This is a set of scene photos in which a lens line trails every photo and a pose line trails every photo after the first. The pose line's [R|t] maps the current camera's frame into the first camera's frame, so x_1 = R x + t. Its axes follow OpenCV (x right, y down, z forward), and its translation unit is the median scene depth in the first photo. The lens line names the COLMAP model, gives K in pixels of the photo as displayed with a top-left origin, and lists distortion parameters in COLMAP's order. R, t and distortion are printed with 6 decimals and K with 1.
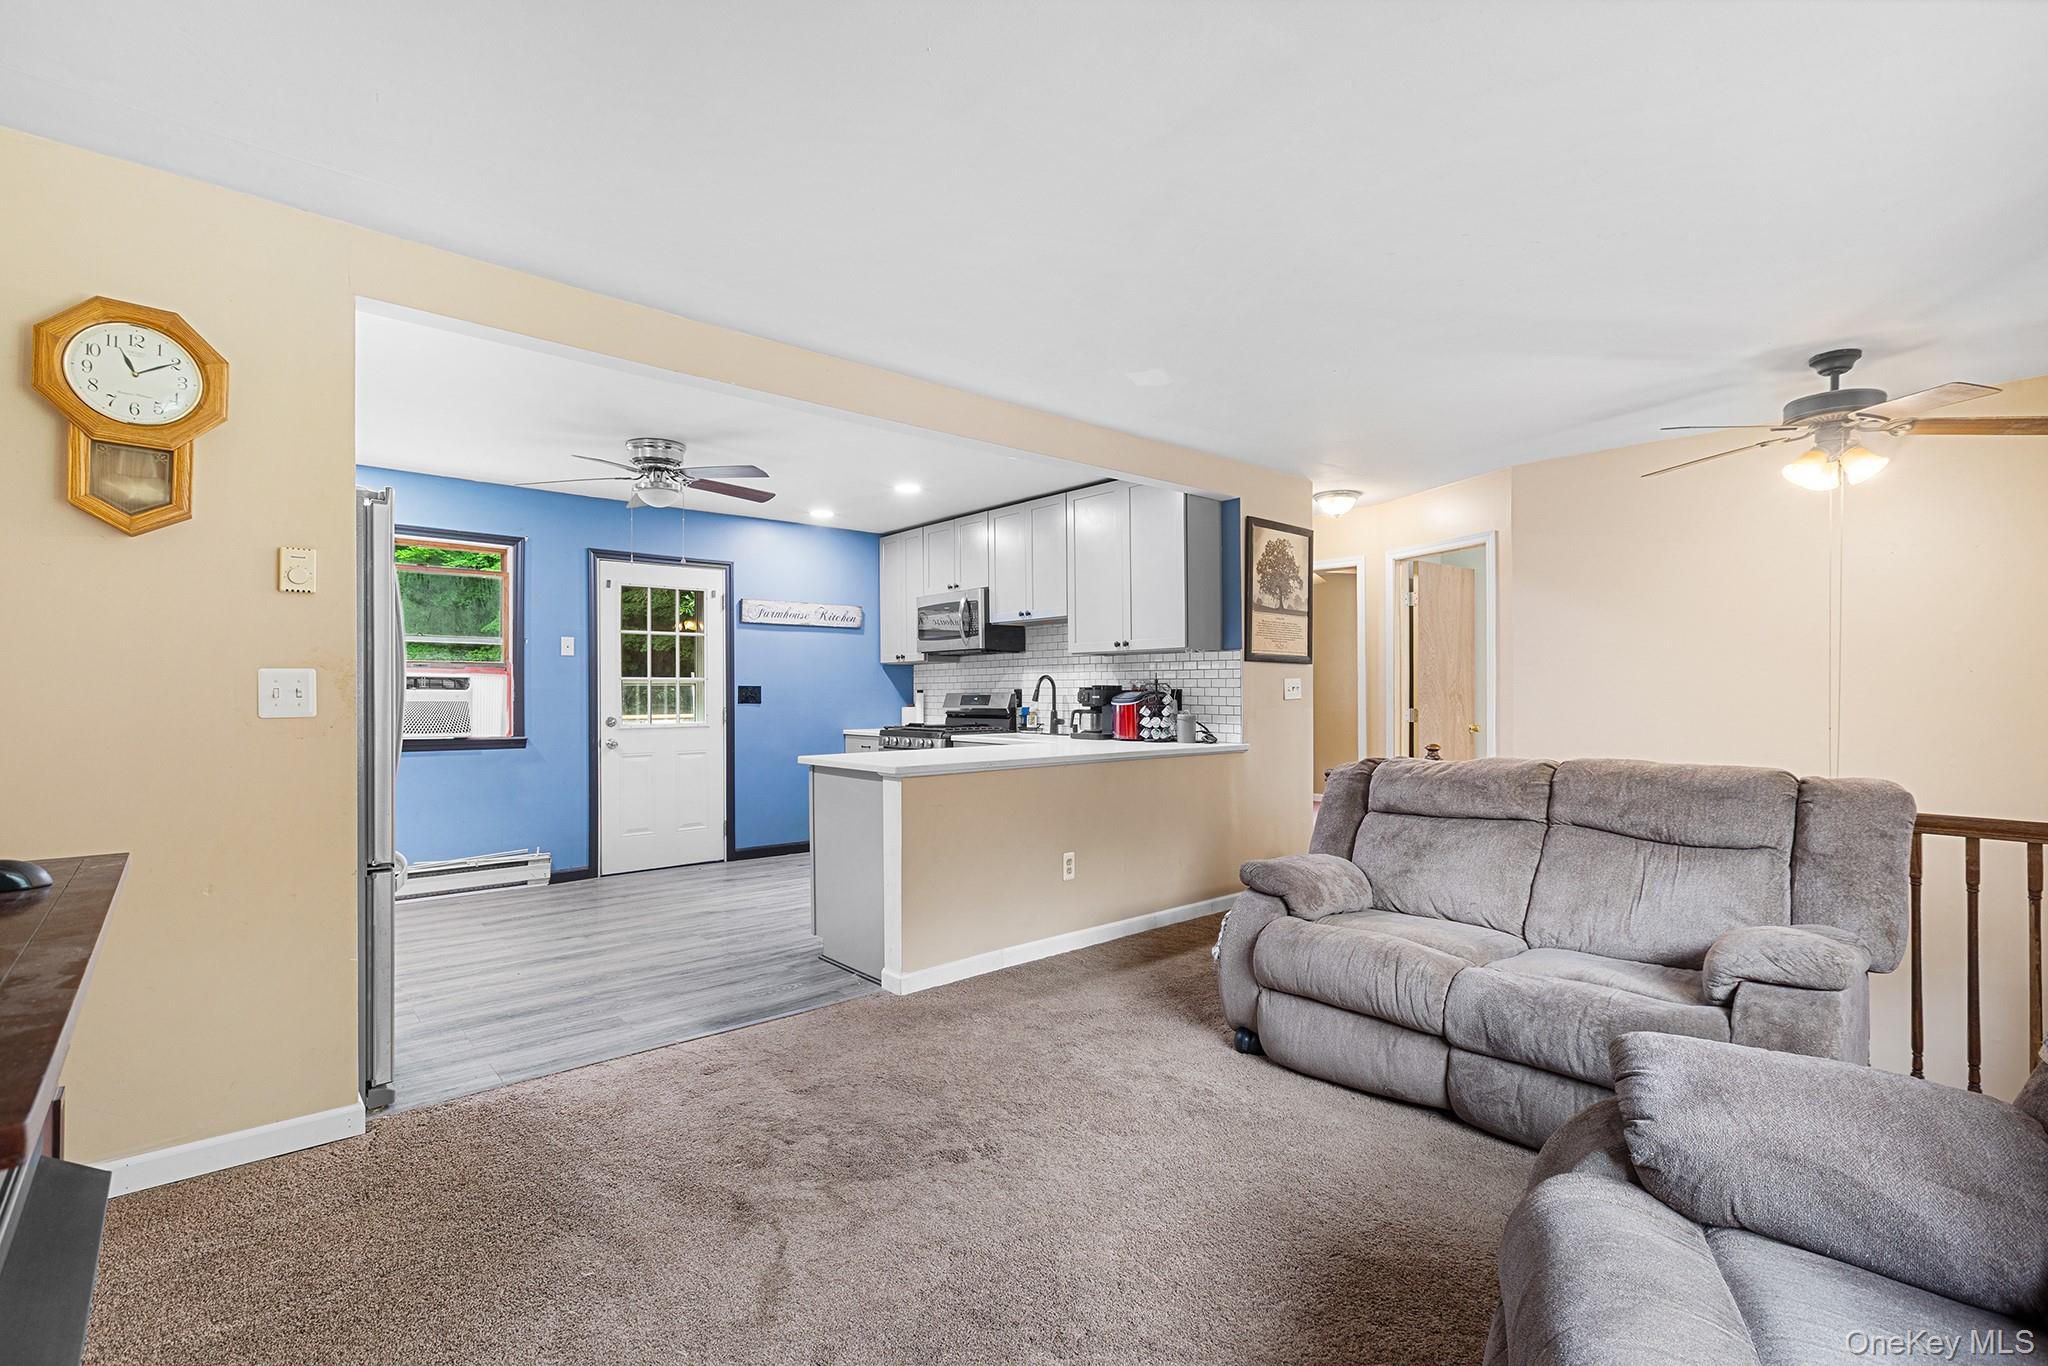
lens RADIAL K [[931.0, 0, 1041.5], [0, 931.0, 674.4], [0, 0, 1]] dist [-0.005046, 0.000192]
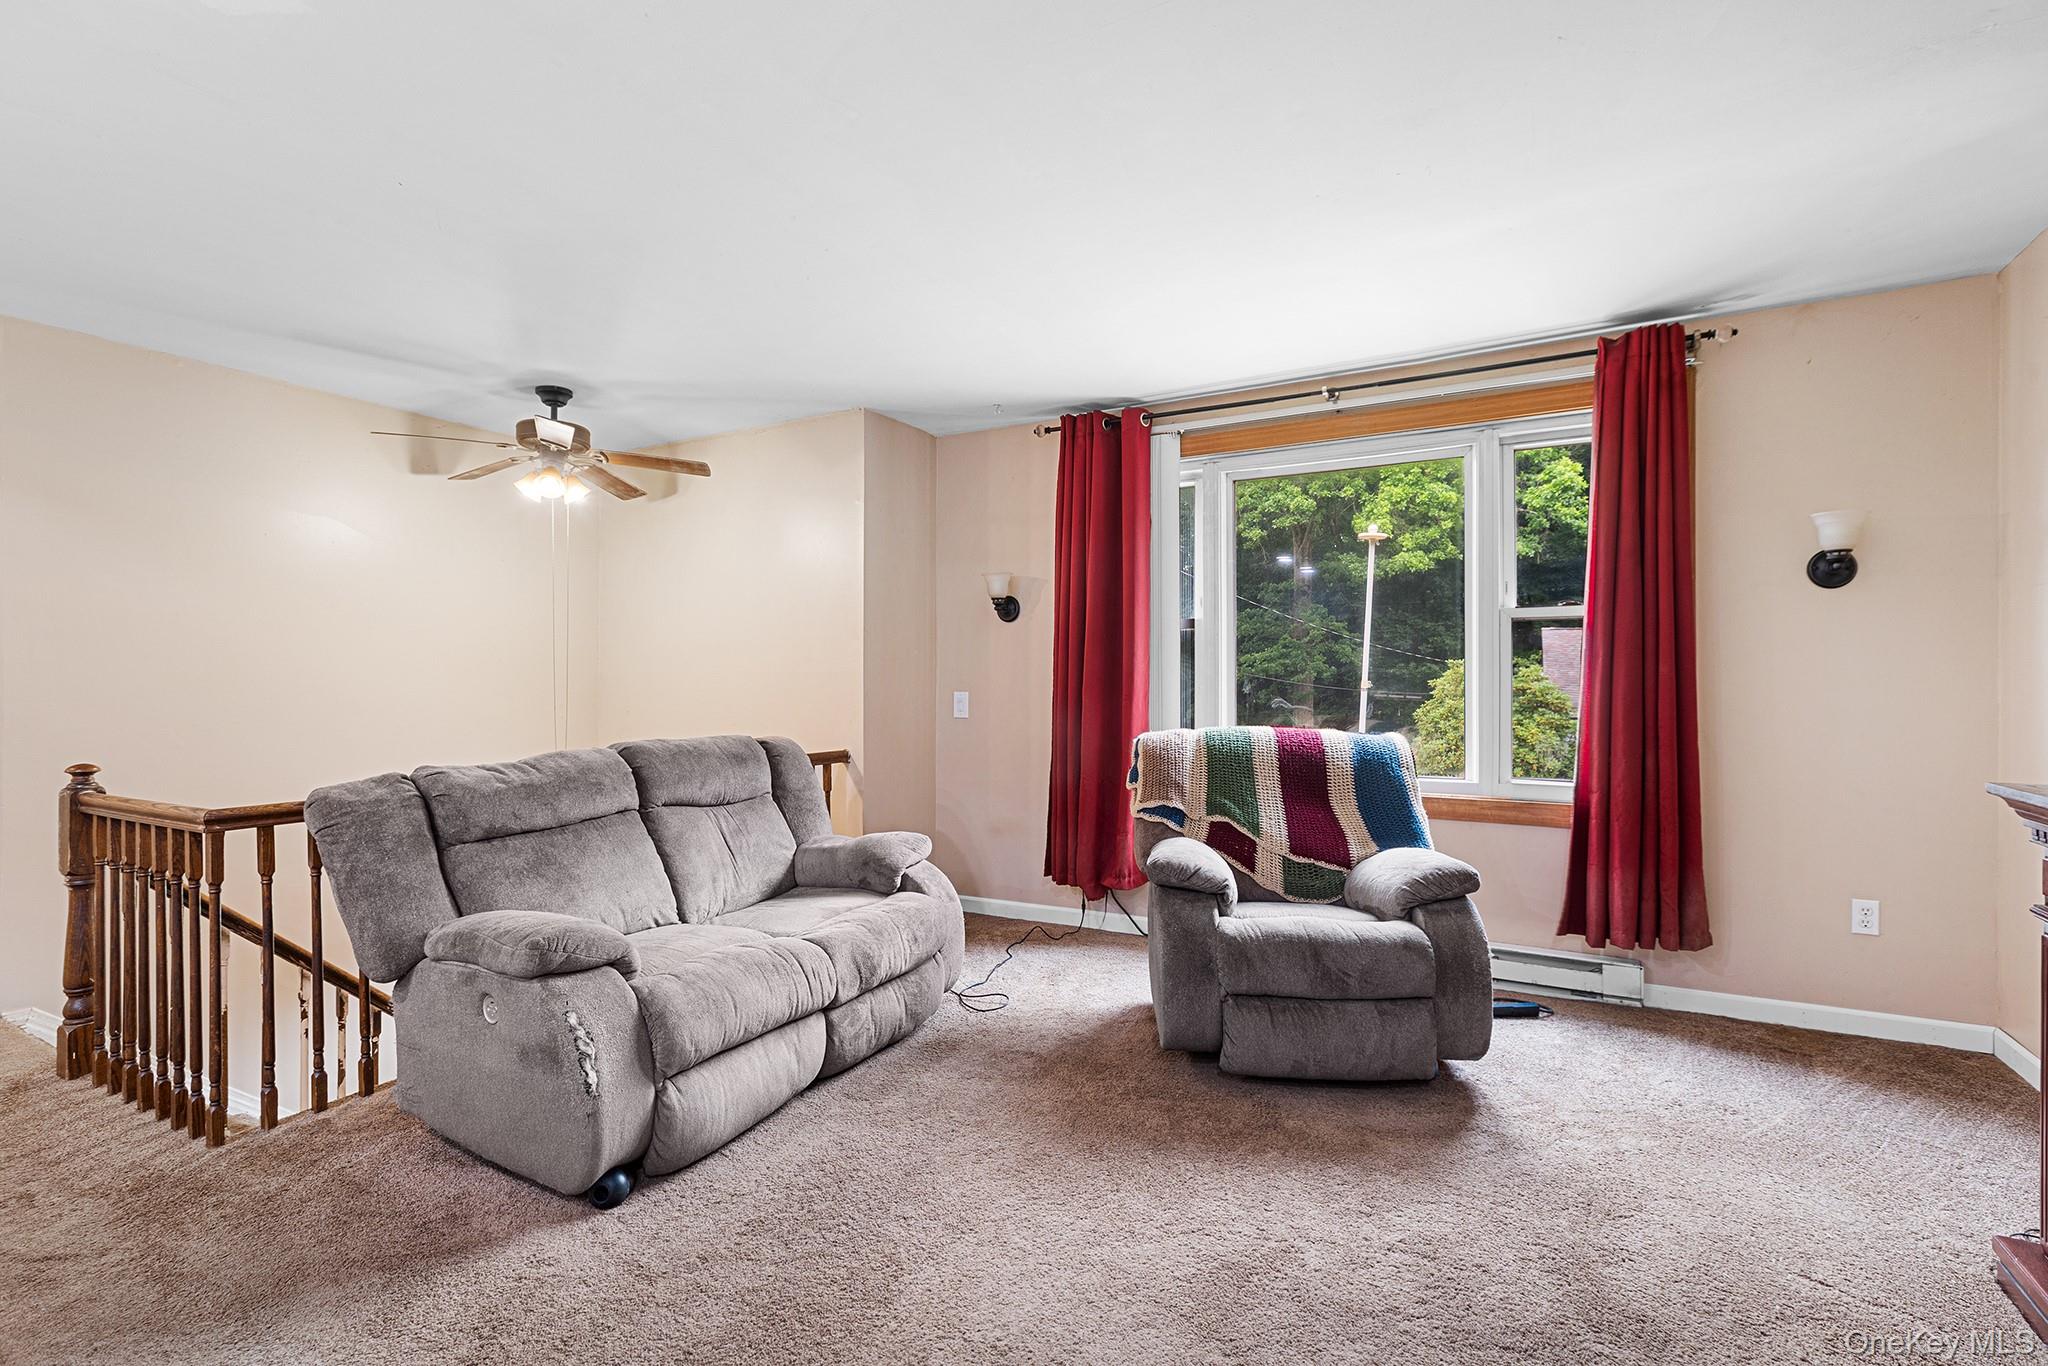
lens RADIAL K [[931.0, 0, 1040.1], [0, 931.0, 698.8], [0, 0, 1]] dist [-0.005046, 0.000192]
pose [[-0.345337, -0.005887, 0.938460, -0.517182], [-0.006599, 0.999971, 0.003844, 0.037319], [-0.938456, -0.004865, -0.345366, 0.953516]]
